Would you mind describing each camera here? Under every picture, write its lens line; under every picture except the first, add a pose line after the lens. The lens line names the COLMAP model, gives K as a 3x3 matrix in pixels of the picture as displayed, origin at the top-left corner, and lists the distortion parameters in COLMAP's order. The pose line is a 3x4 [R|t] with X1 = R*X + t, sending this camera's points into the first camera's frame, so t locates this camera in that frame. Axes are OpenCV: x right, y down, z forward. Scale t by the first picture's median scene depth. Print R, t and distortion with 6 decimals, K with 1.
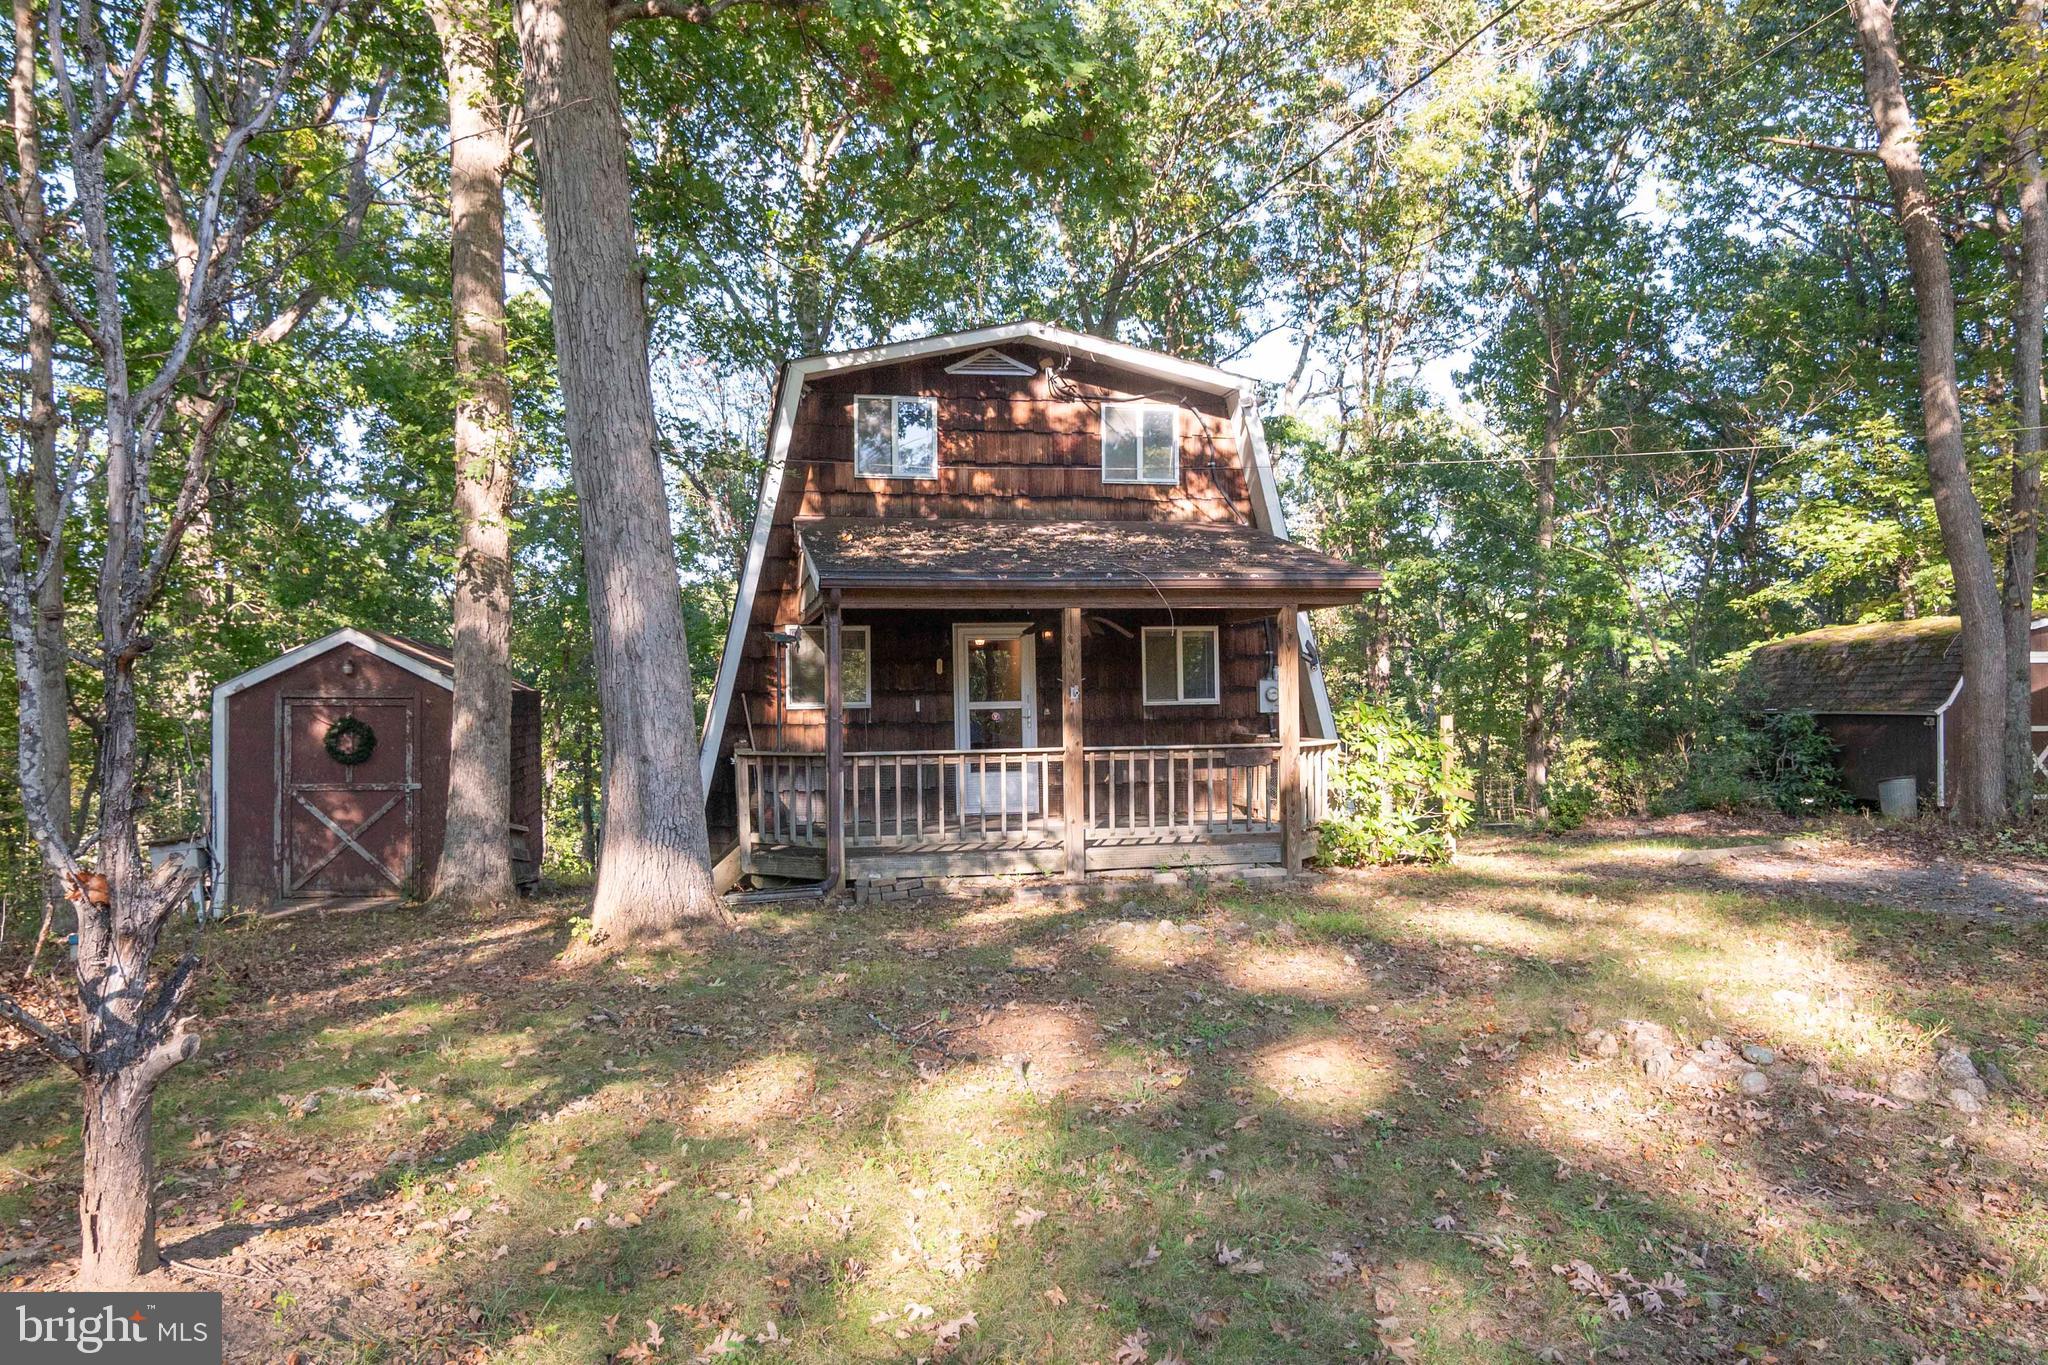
lens RADIAL K [[1398.6, 0, 1018.8], [0, 1398.6, 693.8], [0, 0, 1]] dist [-0.035795, 0.011945]
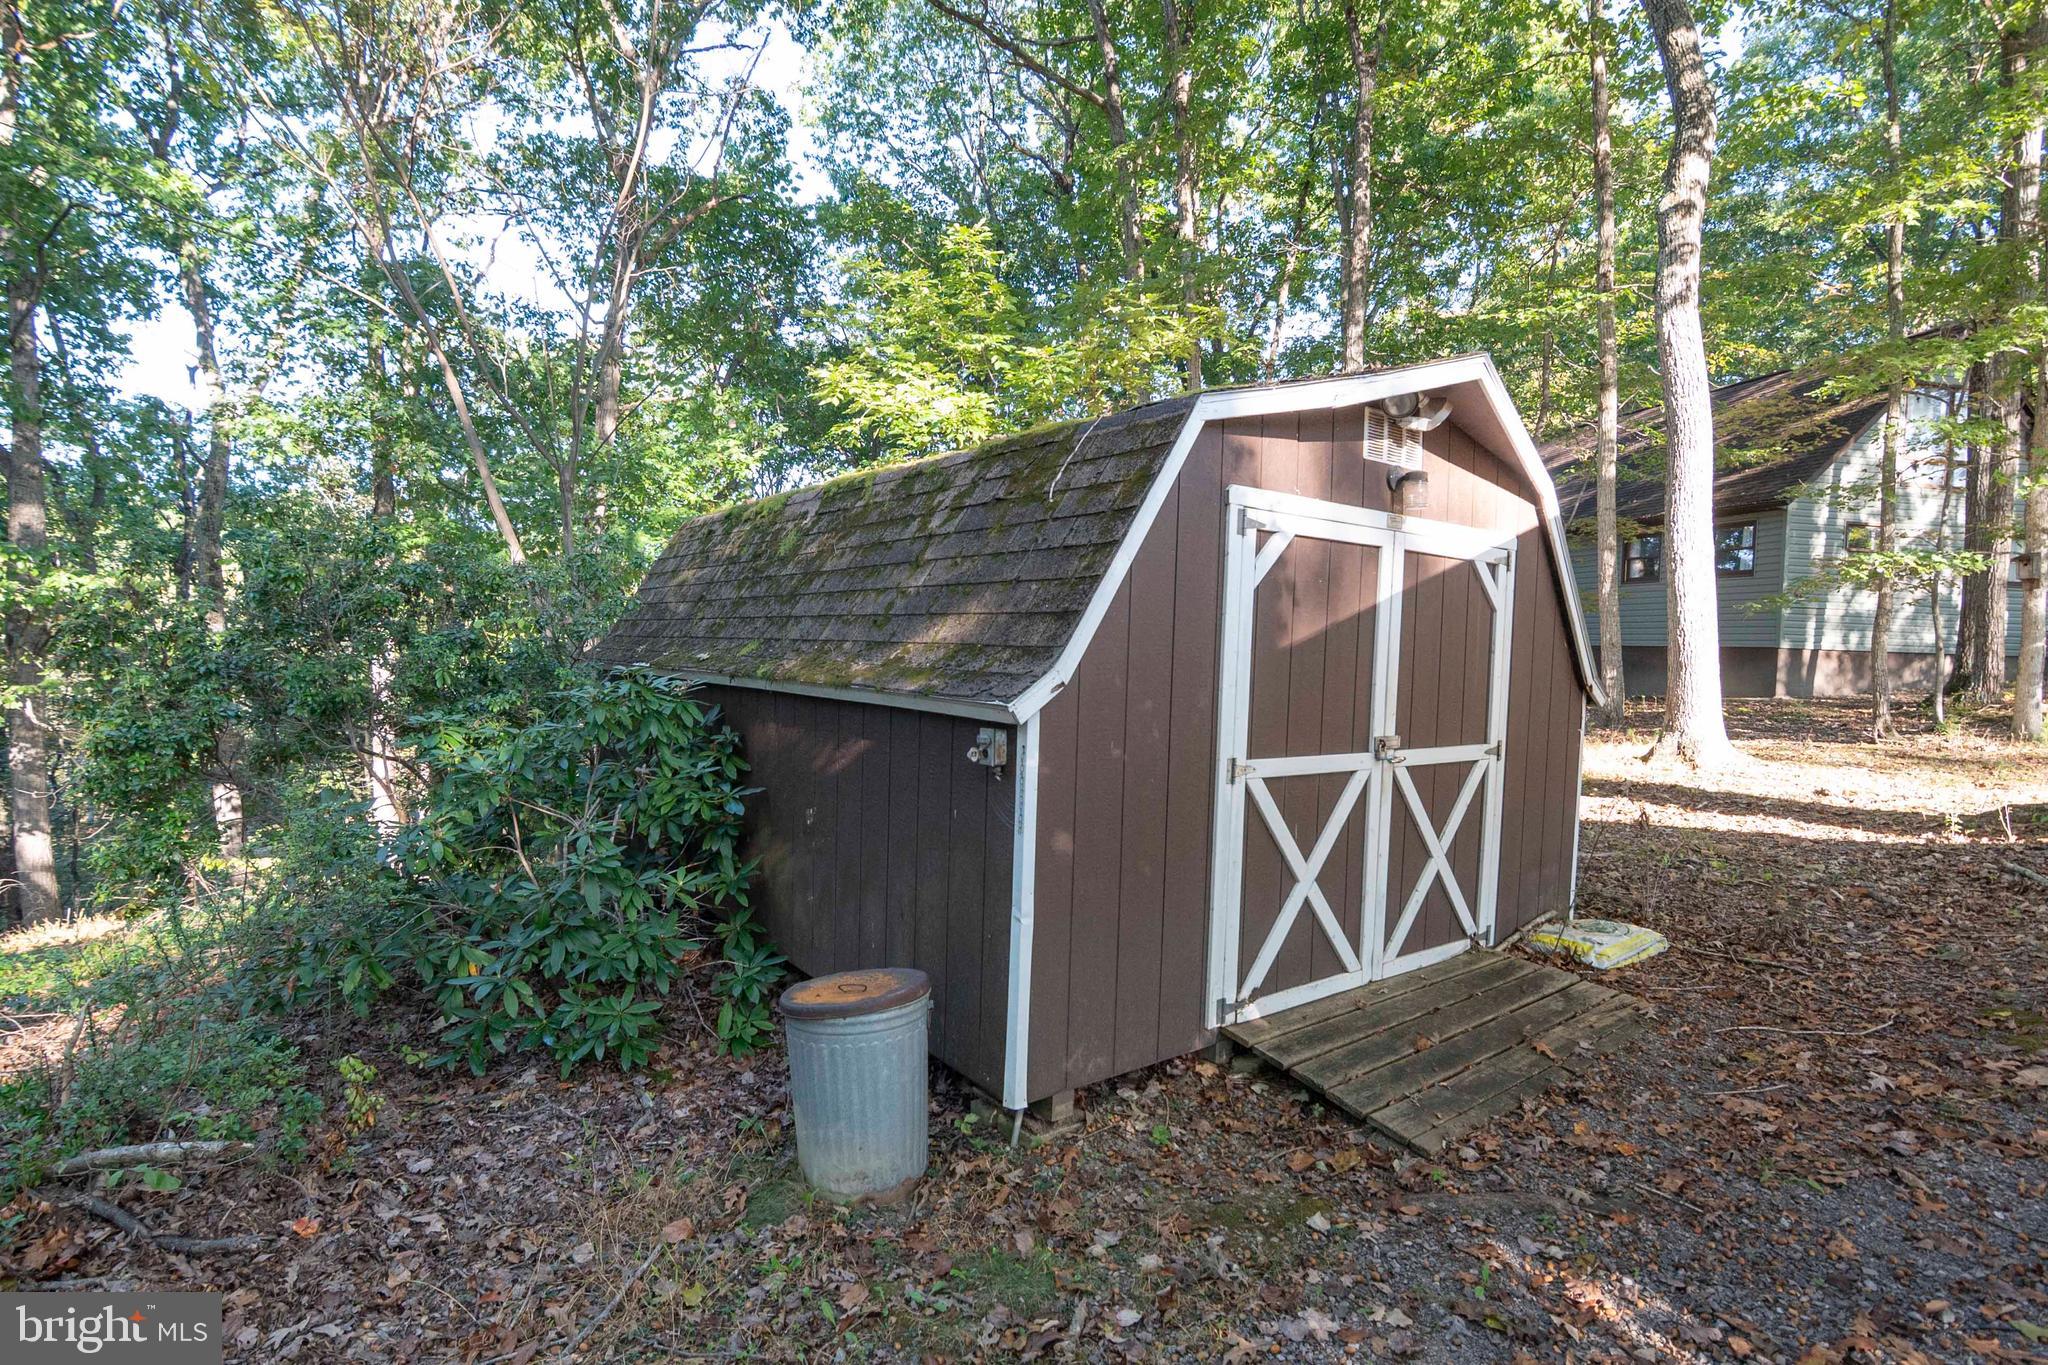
lens RADIAL K [[990.5, 0, 1022.7], [0, 990.5, 683.4], [0, 0, 1]] dist [-0.001775, -0.000041]
pose [[0.832467, 0.015224, 0.553866, 0.575225], [-0.044987, 0.998179, 0.040179, 0.002343], [-0.552246, -0.058365, 0.831636, 0.863273]]
